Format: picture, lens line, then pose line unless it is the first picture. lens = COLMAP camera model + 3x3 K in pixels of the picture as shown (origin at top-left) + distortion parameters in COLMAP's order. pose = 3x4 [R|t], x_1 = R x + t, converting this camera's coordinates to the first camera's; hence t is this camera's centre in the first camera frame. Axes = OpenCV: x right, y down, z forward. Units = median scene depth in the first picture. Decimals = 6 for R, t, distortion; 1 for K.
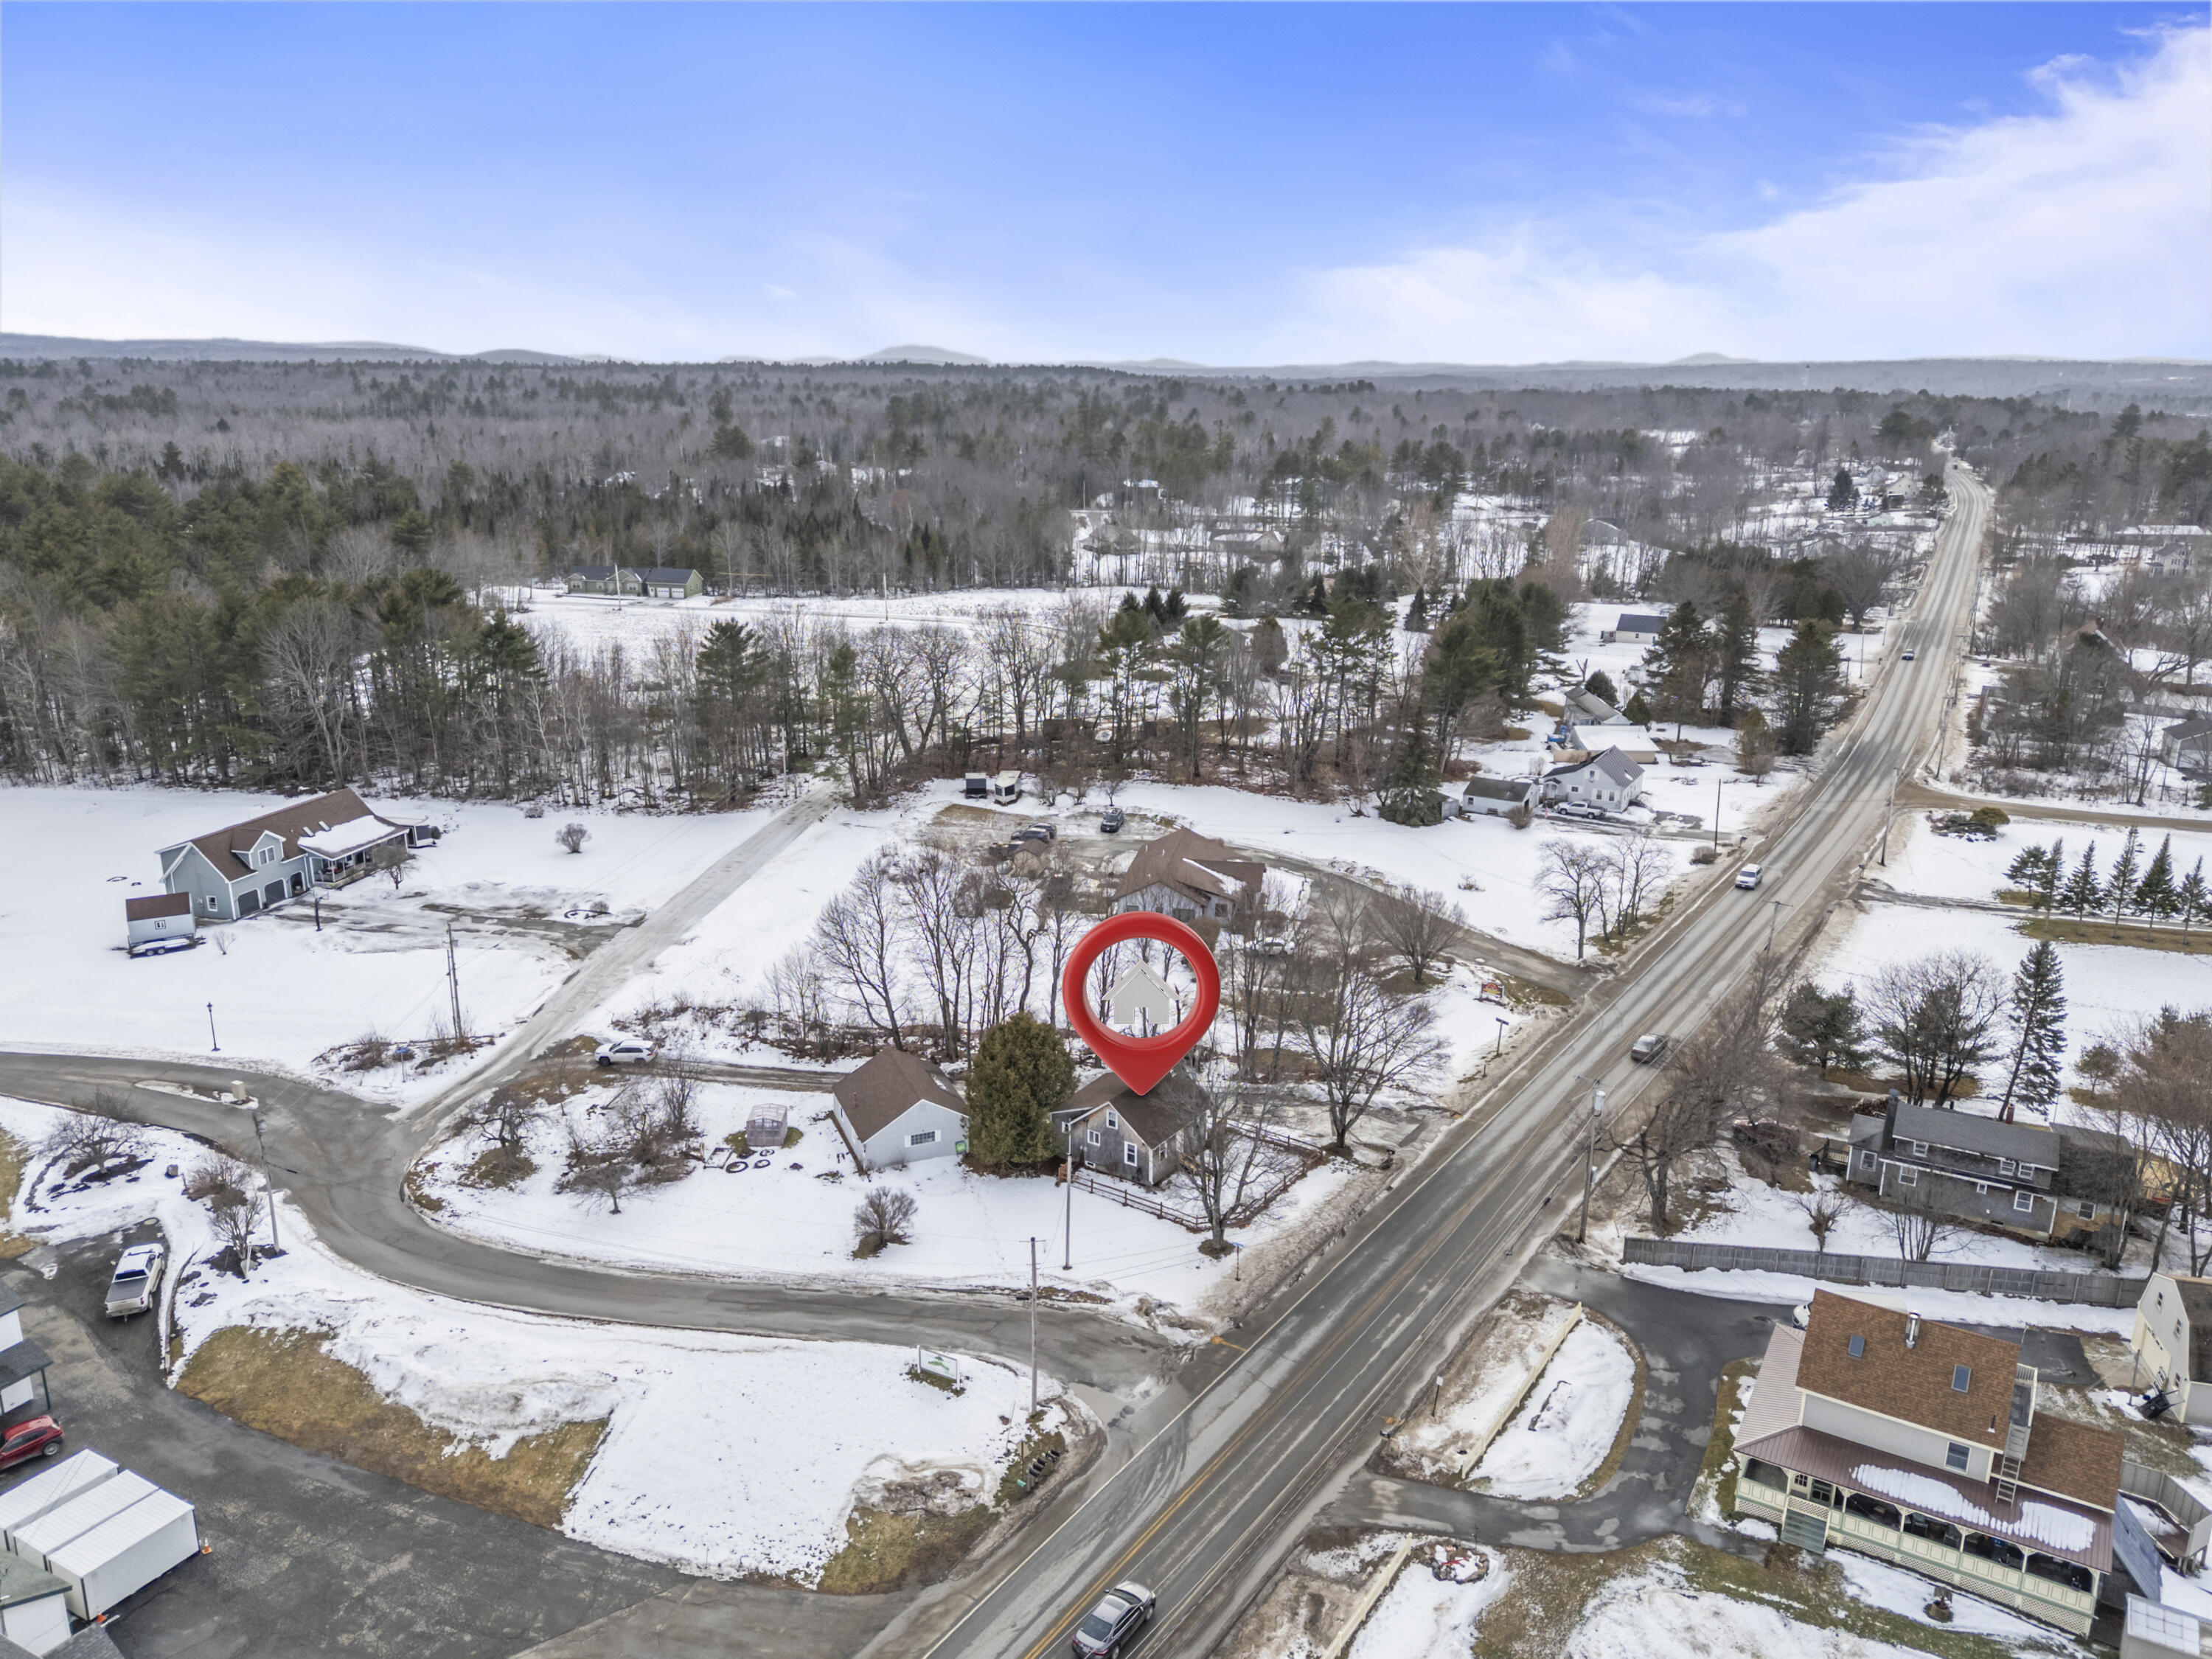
lens RADIAL K [[1628.6, 0, 1102.9], [0, 1628.6, 816.4], [0, 0, 1]] dist [0.065776, -0.035036]
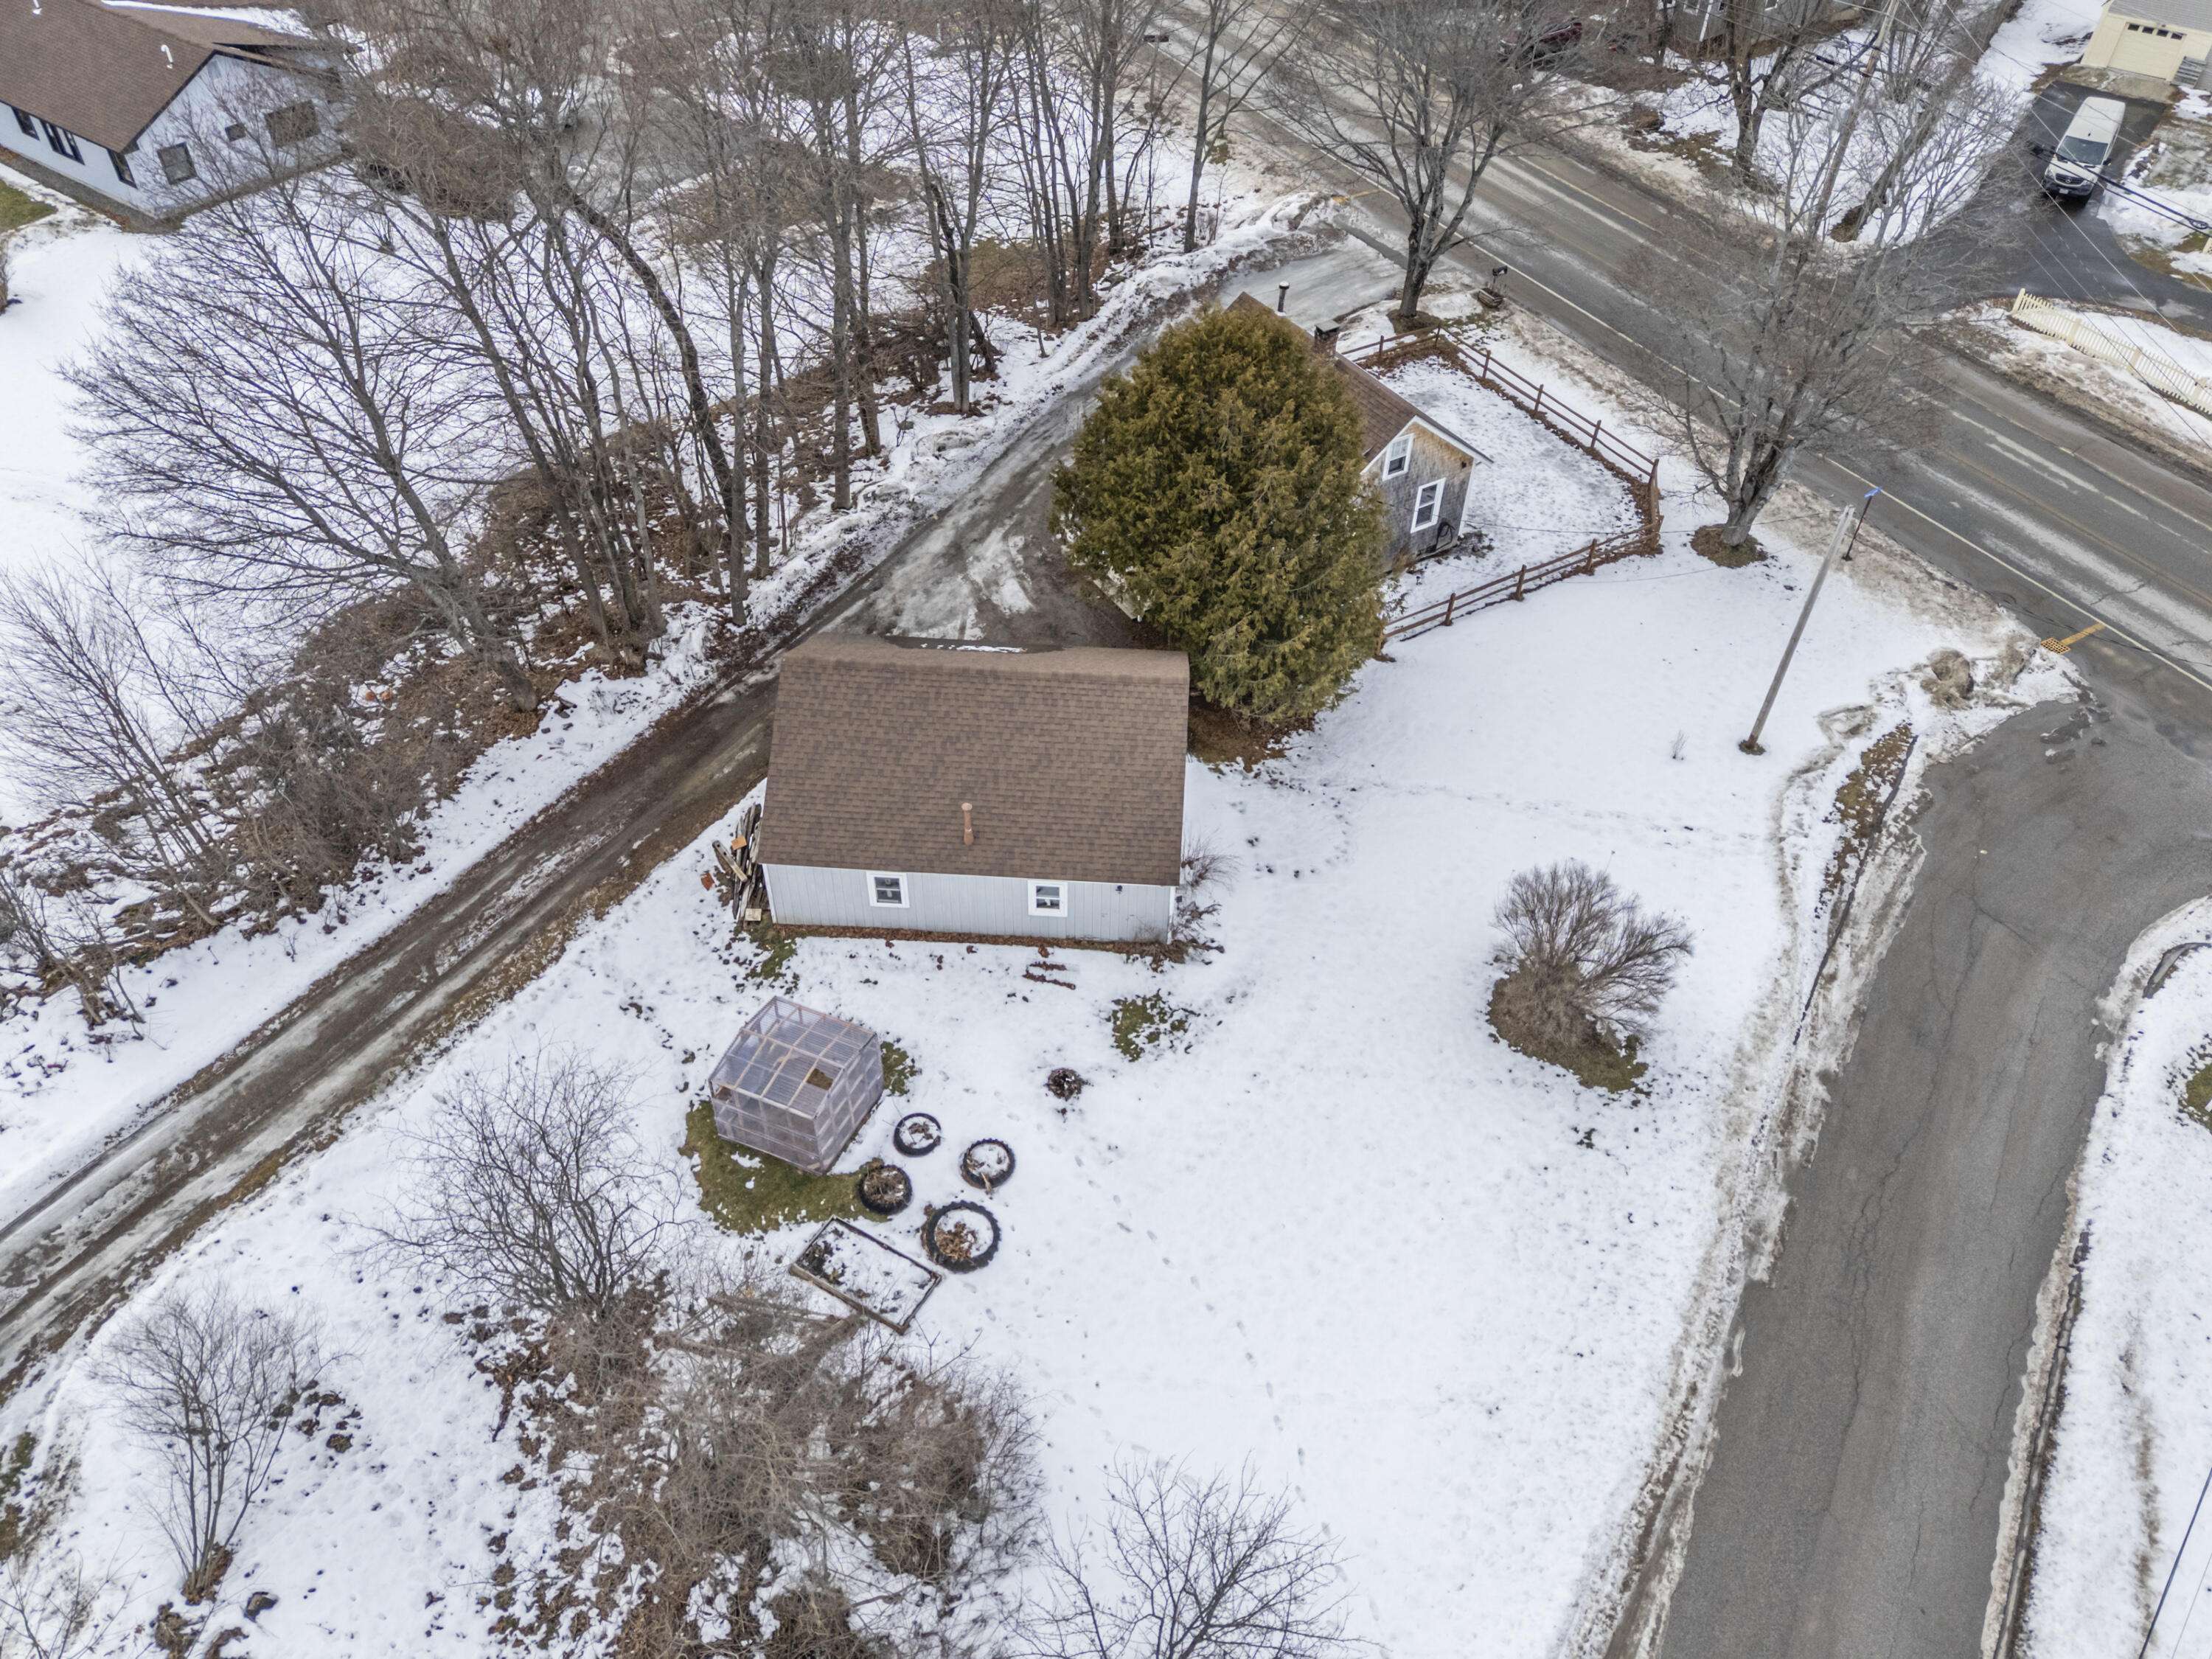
lens RADIAL K [[1628.6, 0, 1102.9], [0, 1628.6, 816.4], [0, 0, 1]] dist [0.065776, -0.035036]
pose [[0.424695, -0.624591, 0.655378, -0.400979], [0.229572, 0.774542, 0.589391, -0.008324], [-0.875746, -0.099855, 0.472332, 0.957673]]
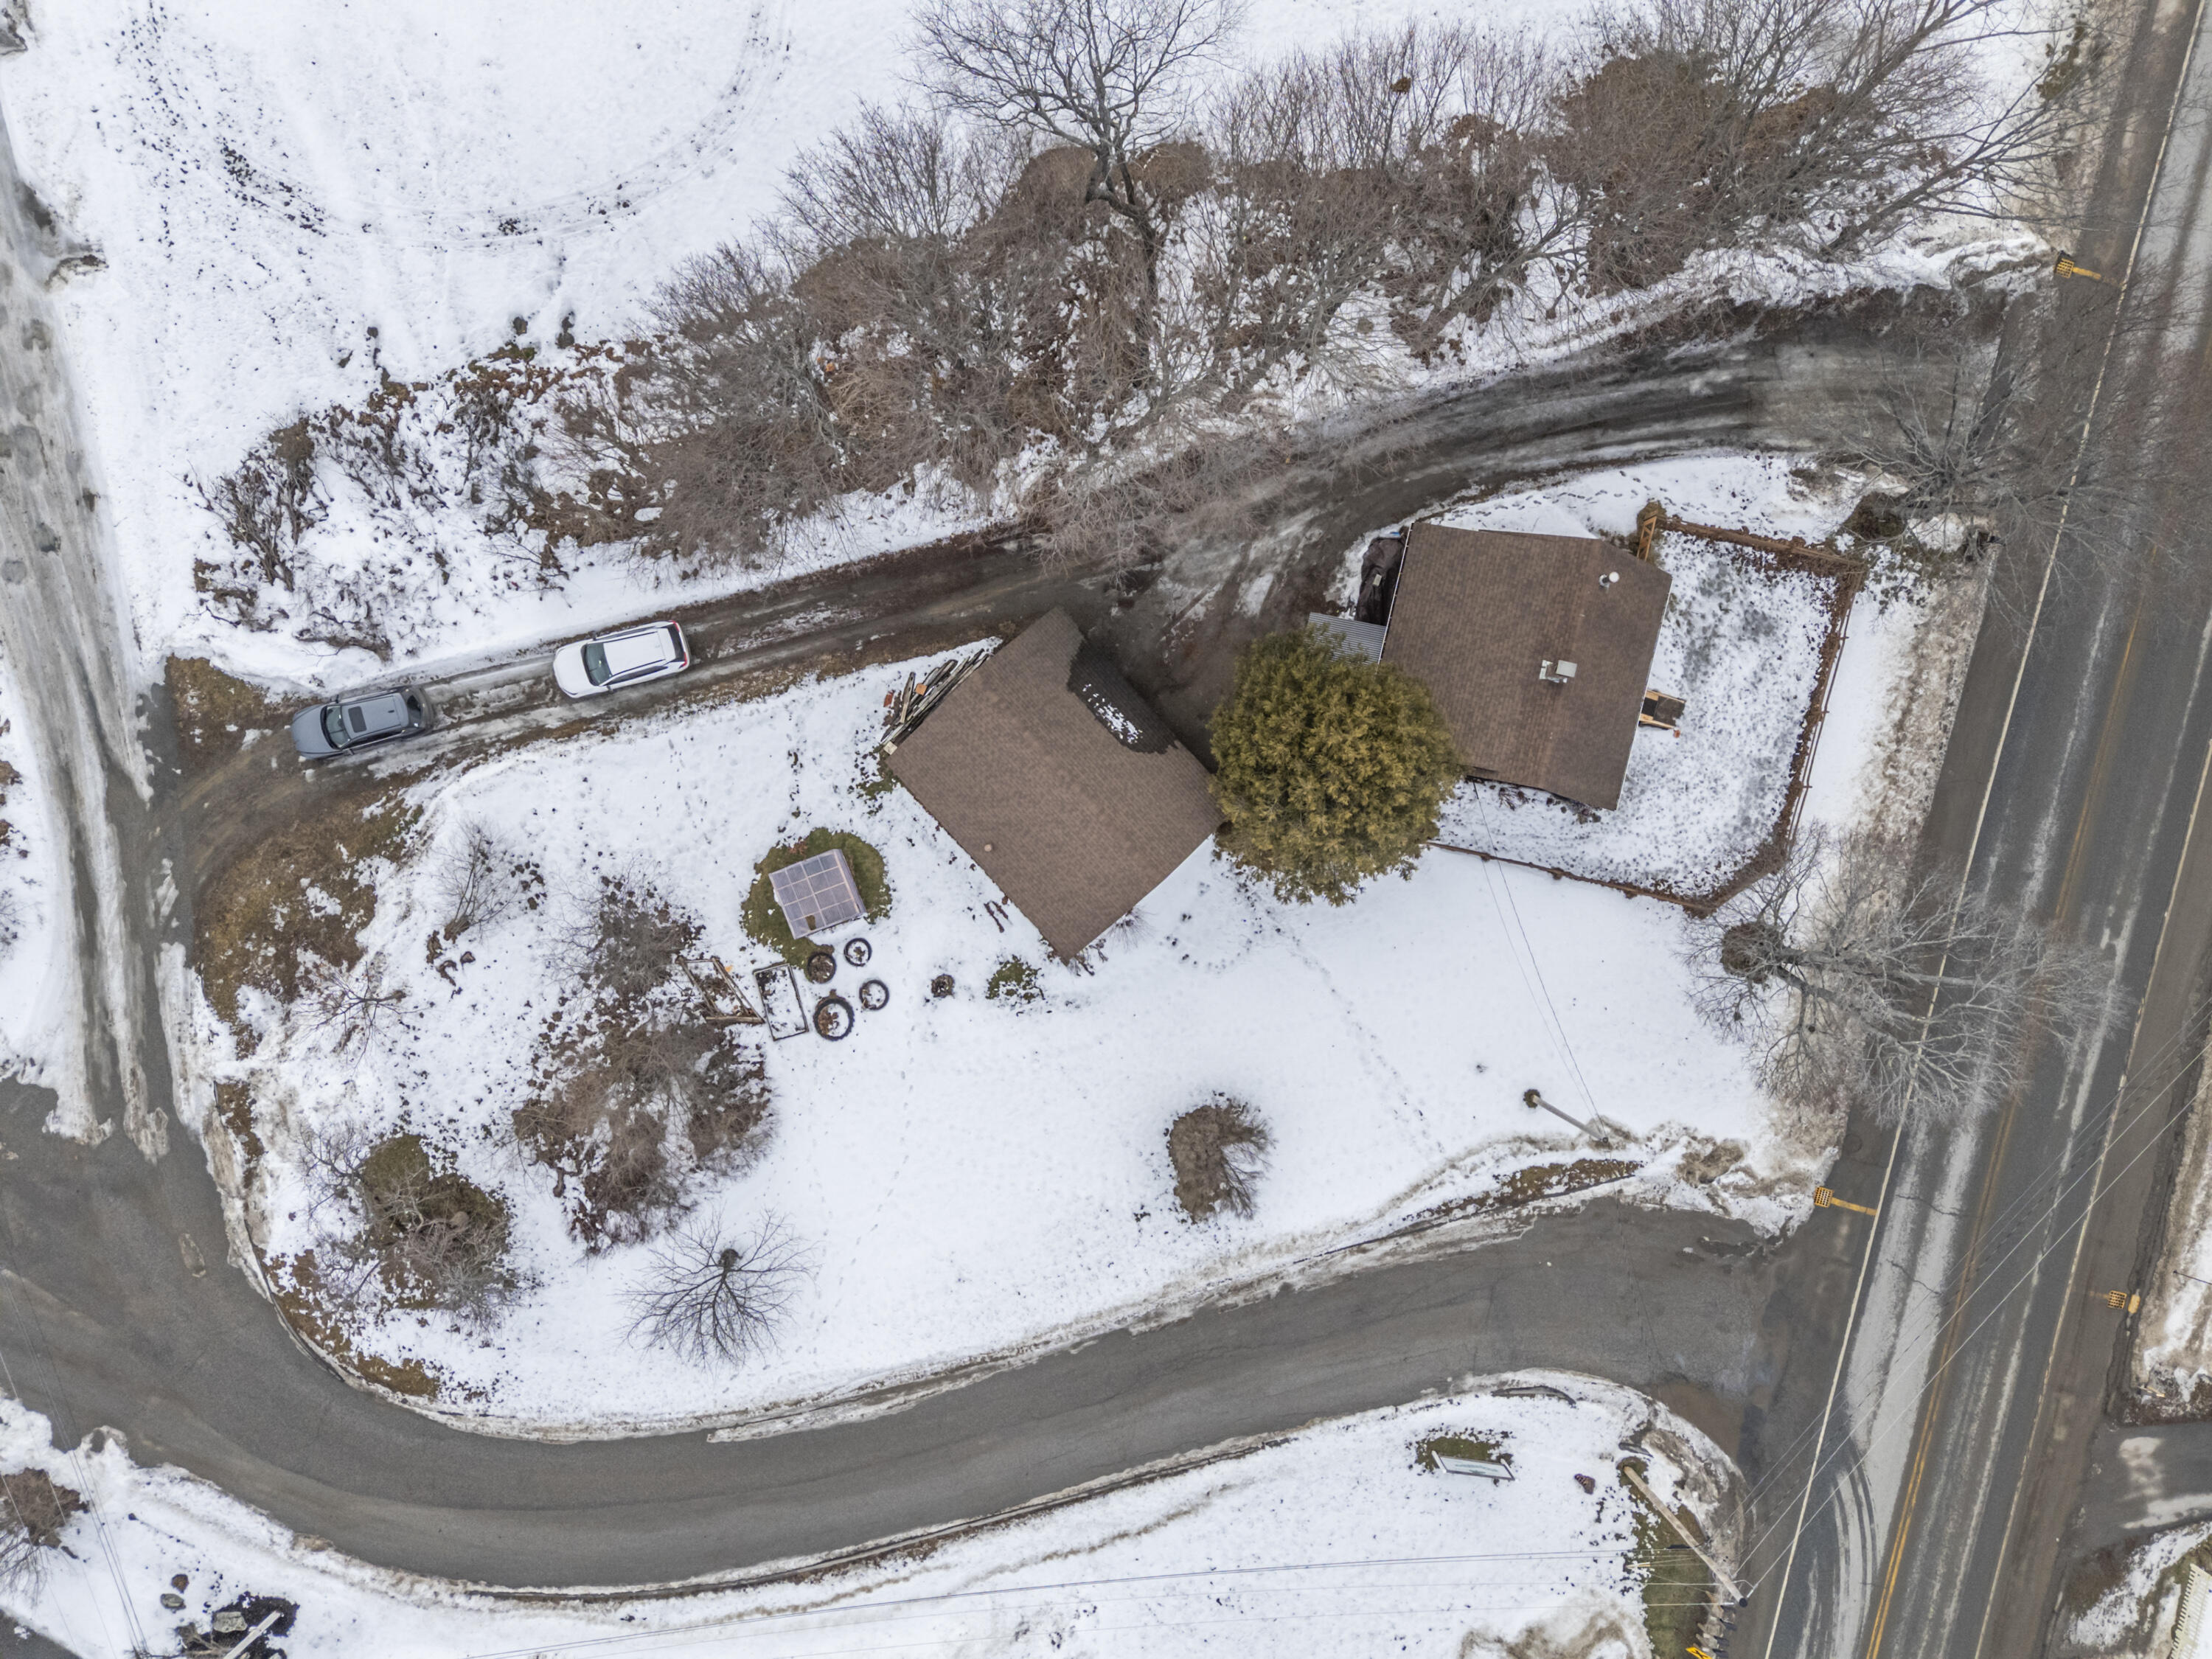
lens RADIAL K [[1547.0, 0, 1106.0], [0, 1547.0, 829.5], [0, 0, 1]] dist [0.084814, -0.075578]
pose [[0.937042, -0.349003, 0.012246, -0.141968], [0.079647, 0.247726, 0.965551, -0.312178], [-0.340013, -0.903786, 0.259927, 1.009640]]
